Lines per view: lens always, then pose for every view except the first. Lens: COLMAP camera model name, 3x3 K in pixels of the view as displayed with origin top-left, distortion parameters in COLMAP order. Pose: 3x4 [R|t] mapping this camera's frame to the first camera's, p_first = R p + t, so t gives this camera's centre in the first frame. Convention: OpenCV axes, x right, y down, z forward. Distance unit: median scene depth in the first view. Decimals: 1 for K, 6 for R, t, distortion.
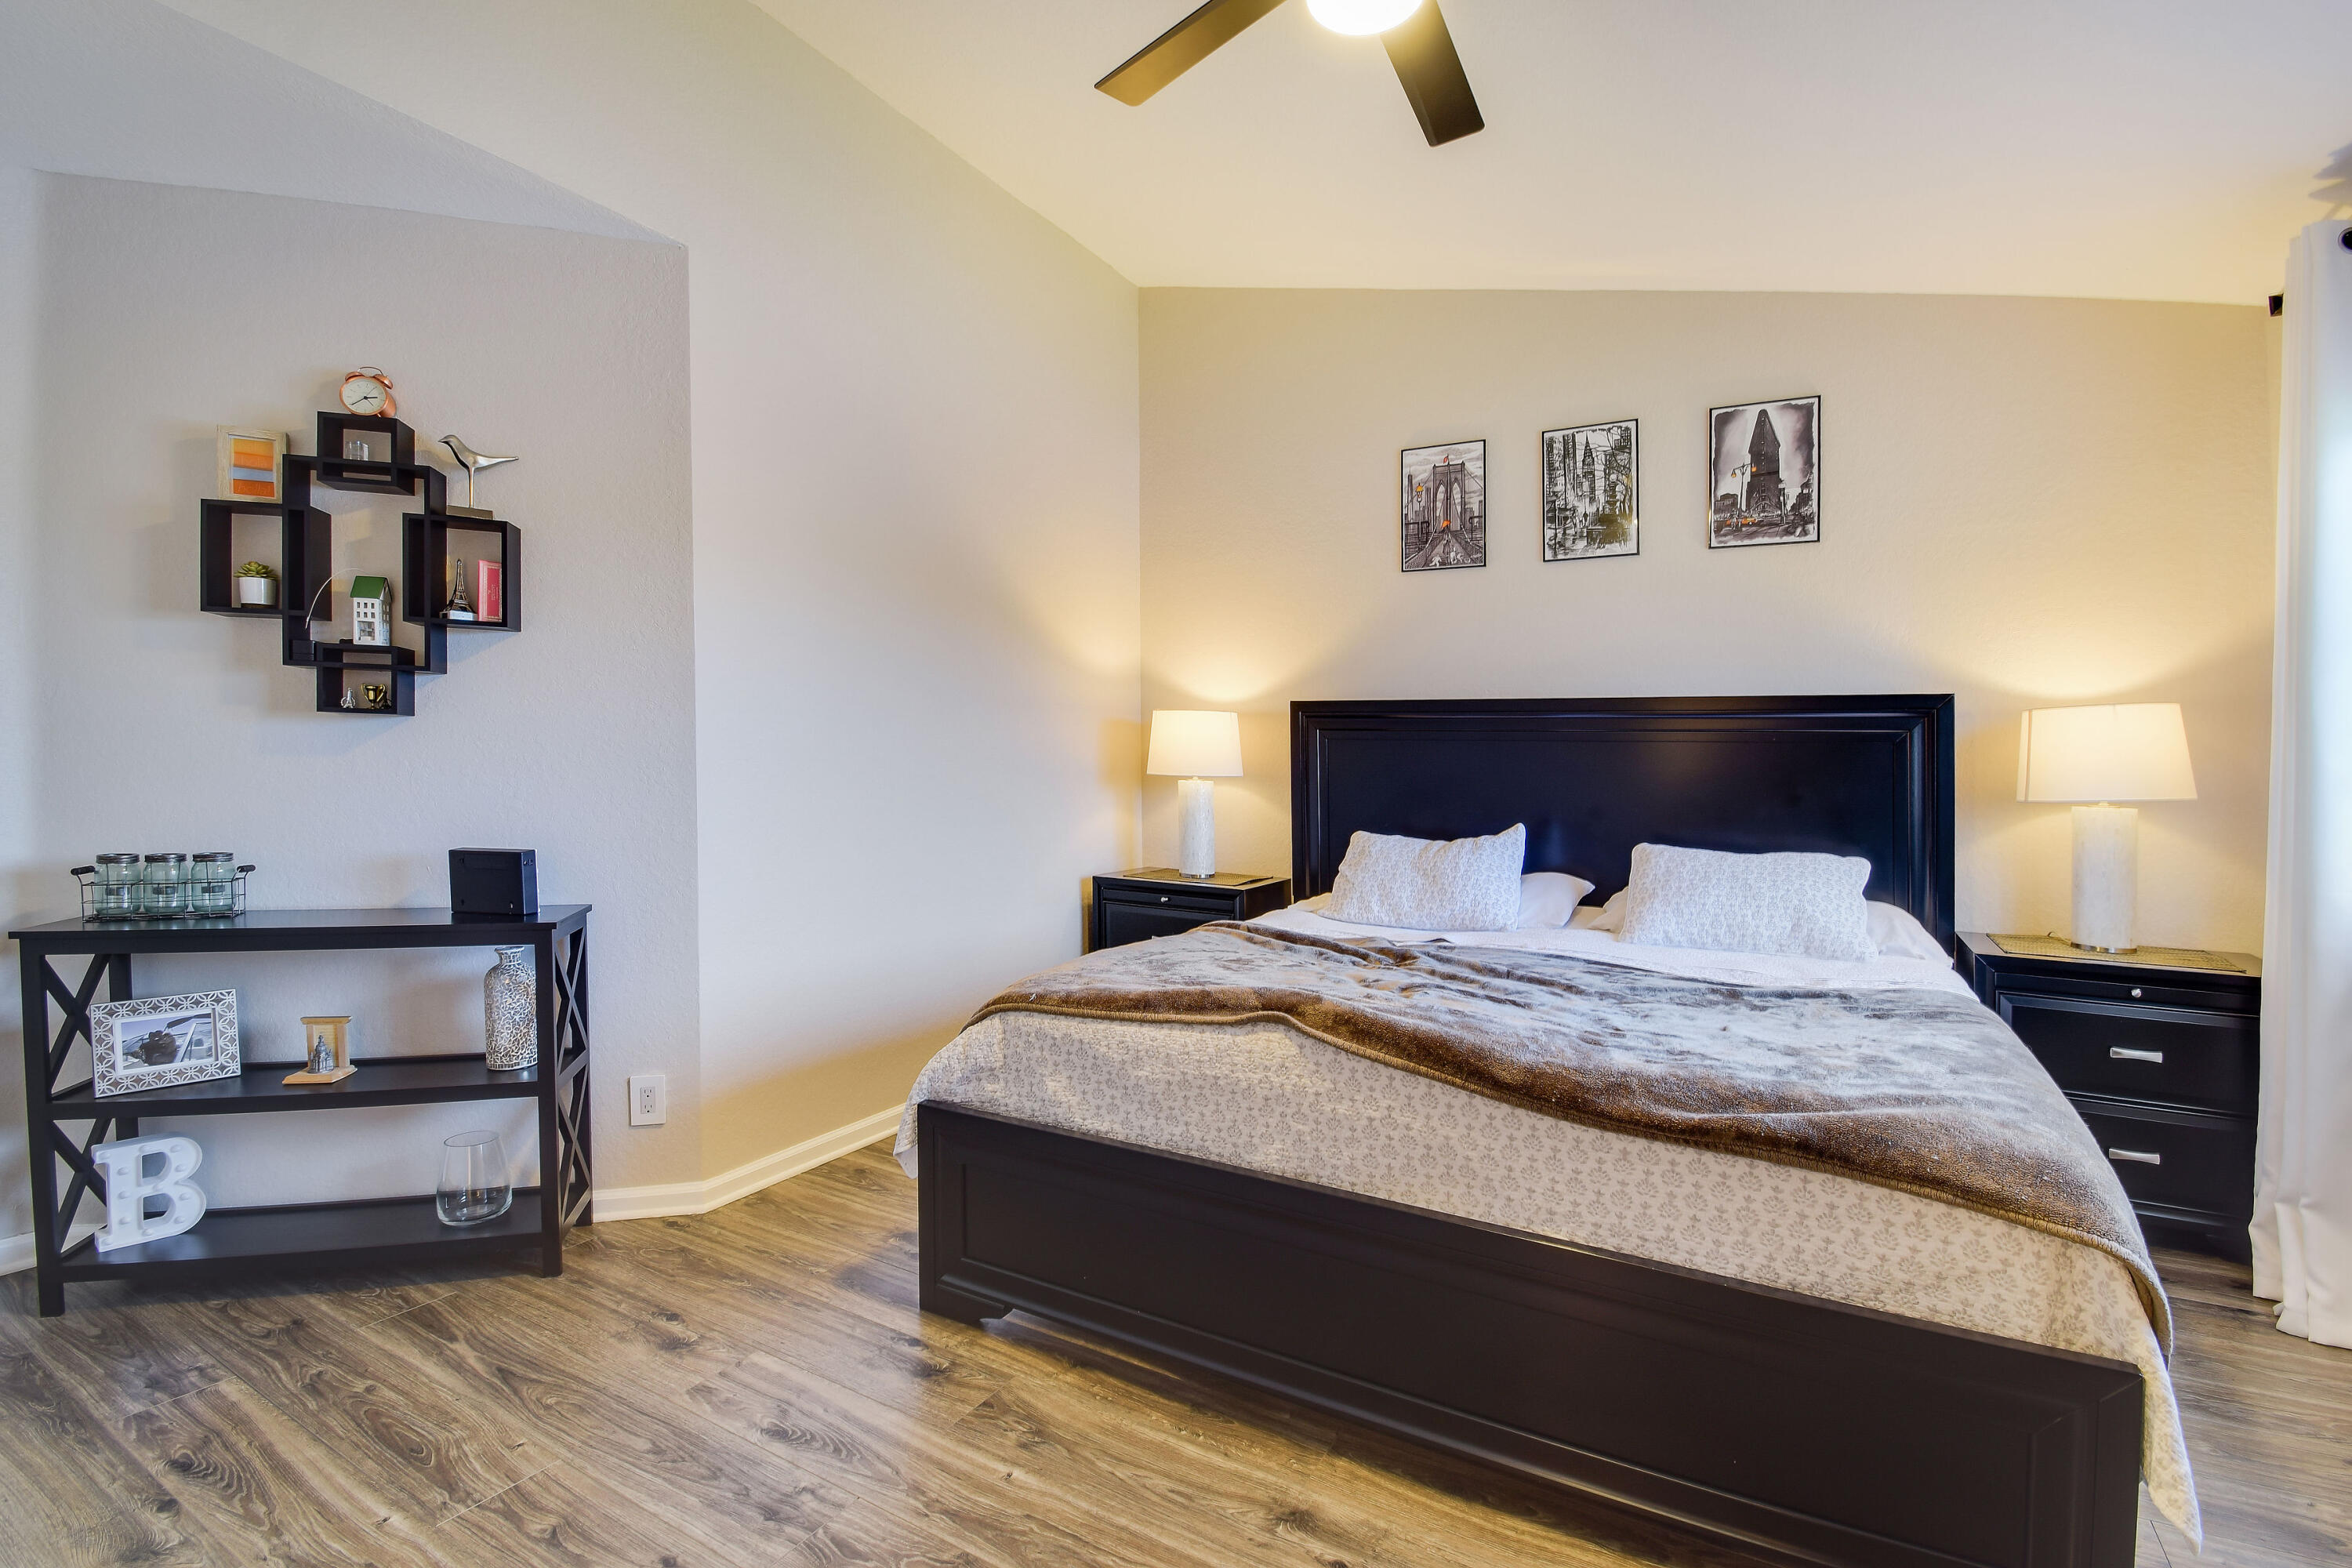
lens RADIAL K [[1070.4, 0, 1172.9], [0, 1070.4, 788.3], [0, 0, 1]] dist [0.074955, -0.029565]
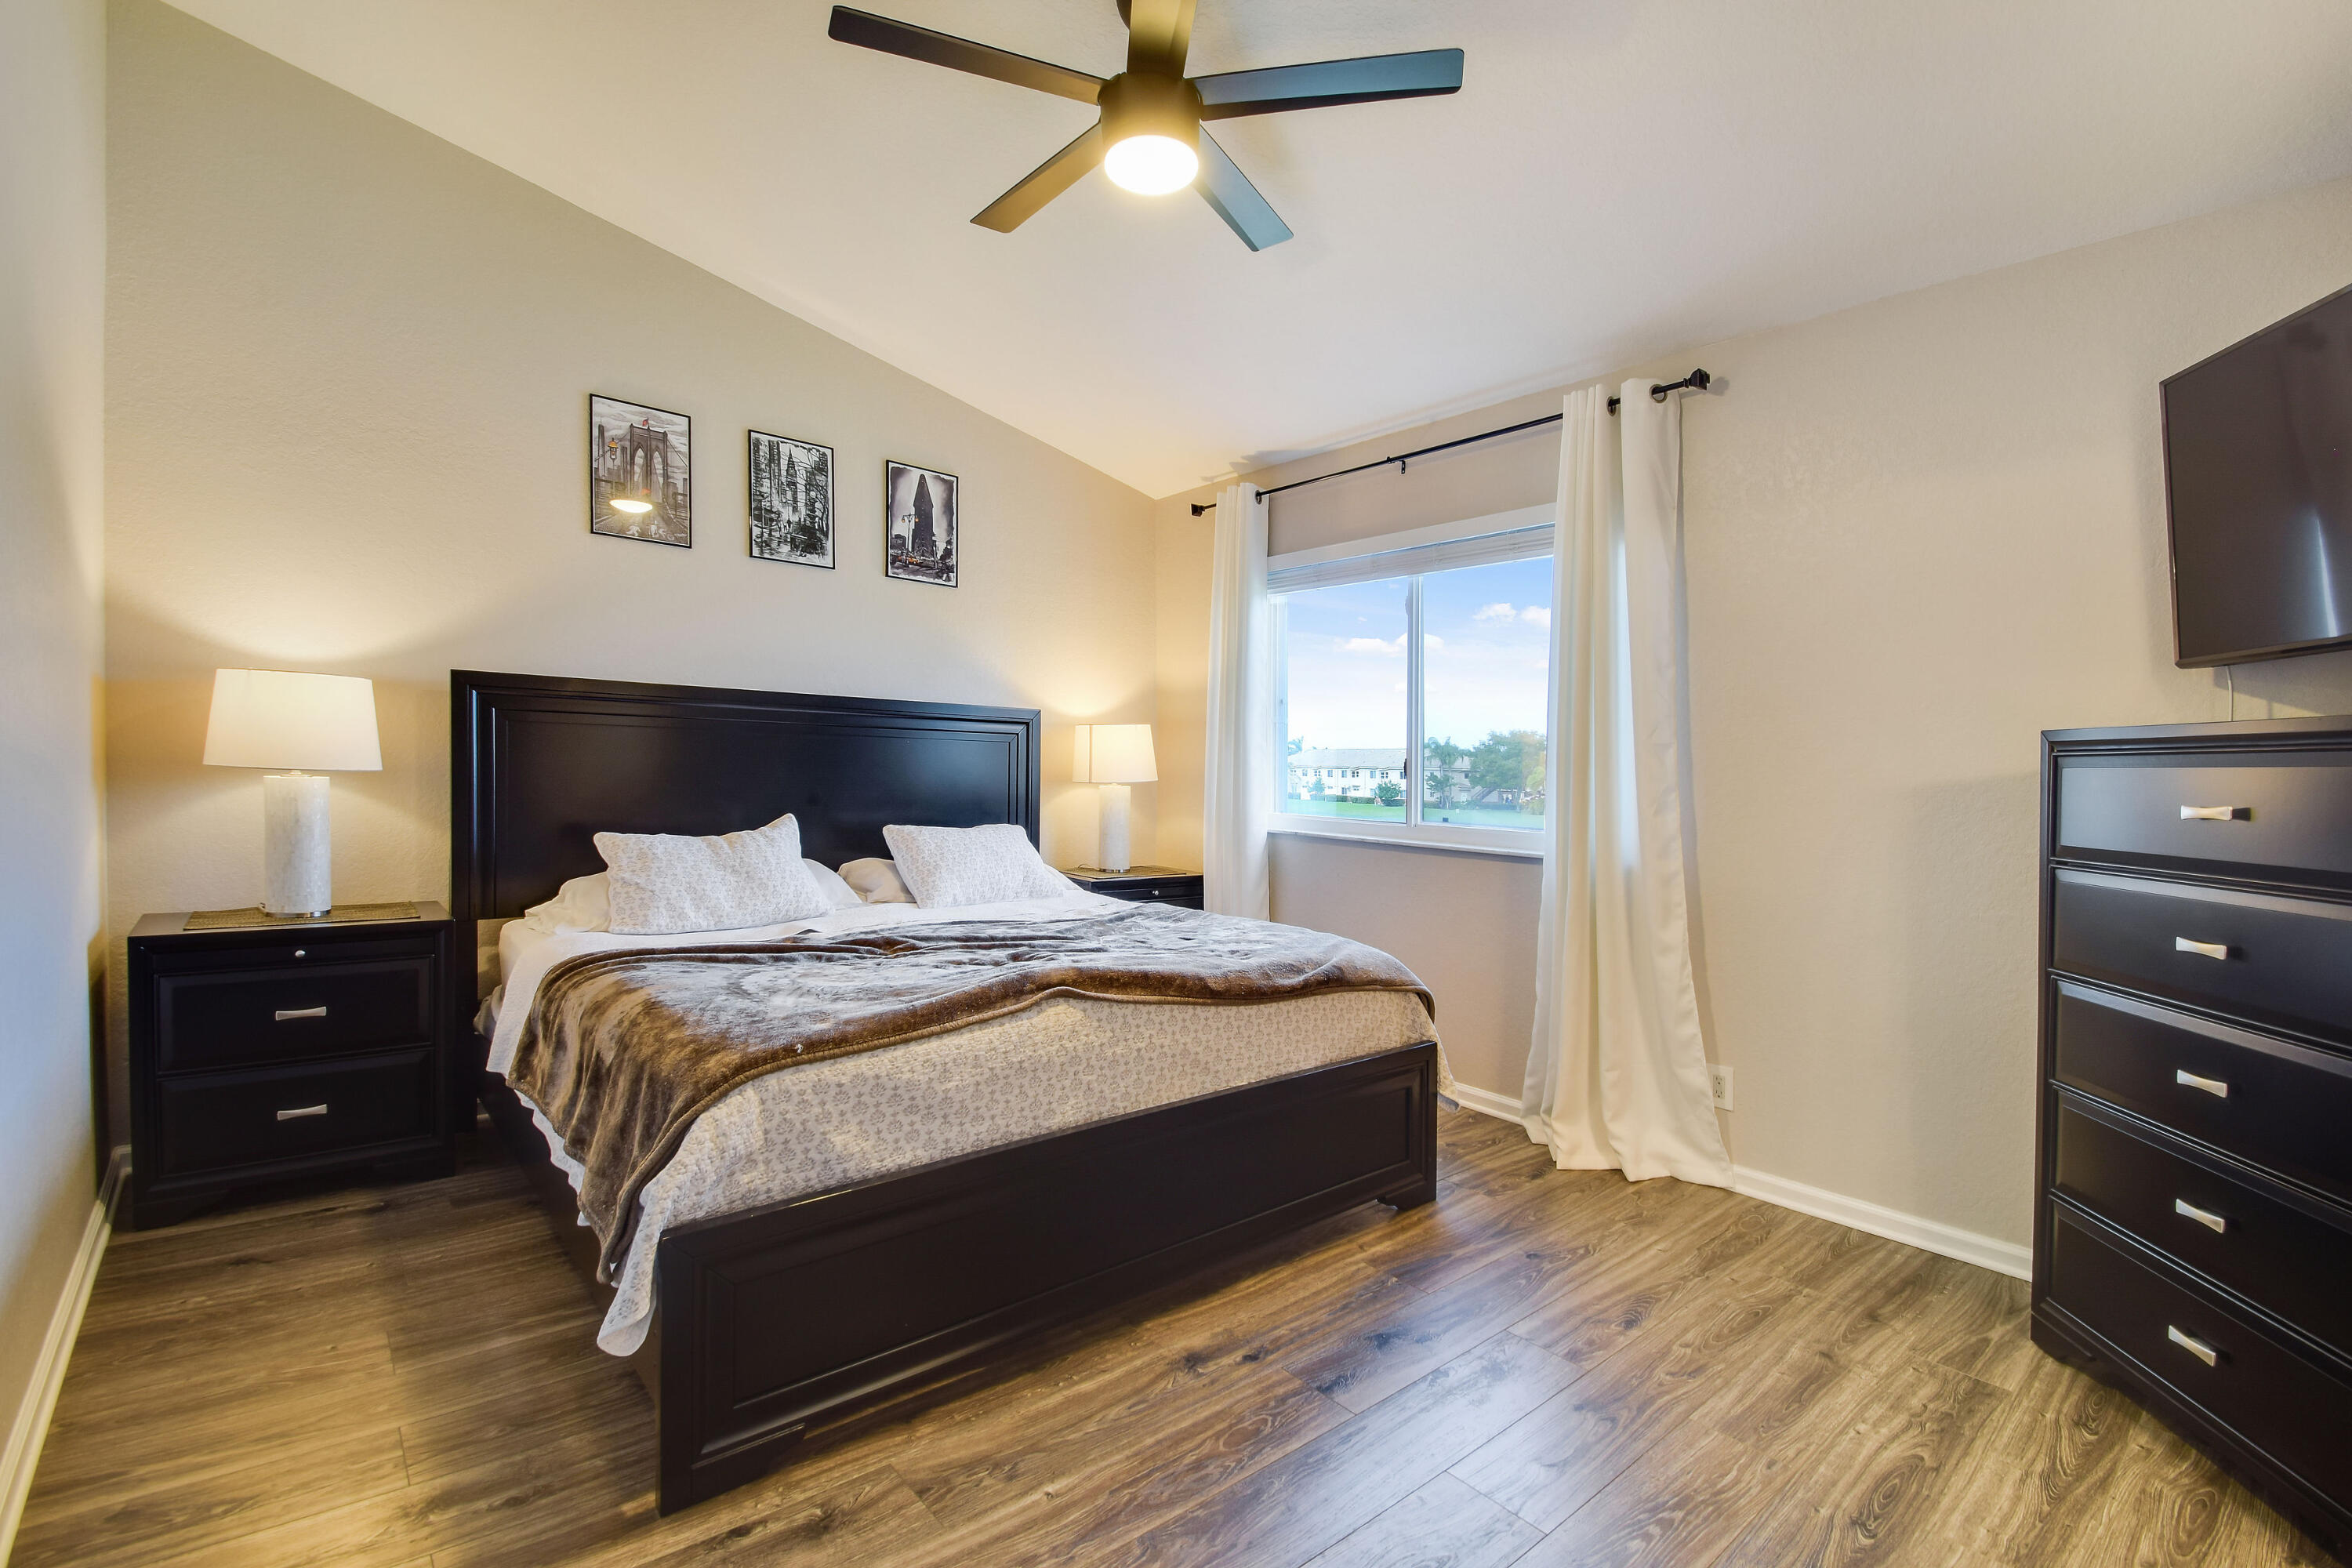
lens RADIAL K [[1070.4, 0, 1172.9], [0, 1070.4, 788.3], [0, 0, 1]] dist [0.074955, -0.029565]
pose [[0.368578, -0.031656, 0.929058, -0.505201], [0.011975, 0.999499, 0.029305, -0.017387], [-0.929520, 0.000324, 0.368773, 0.268219]]
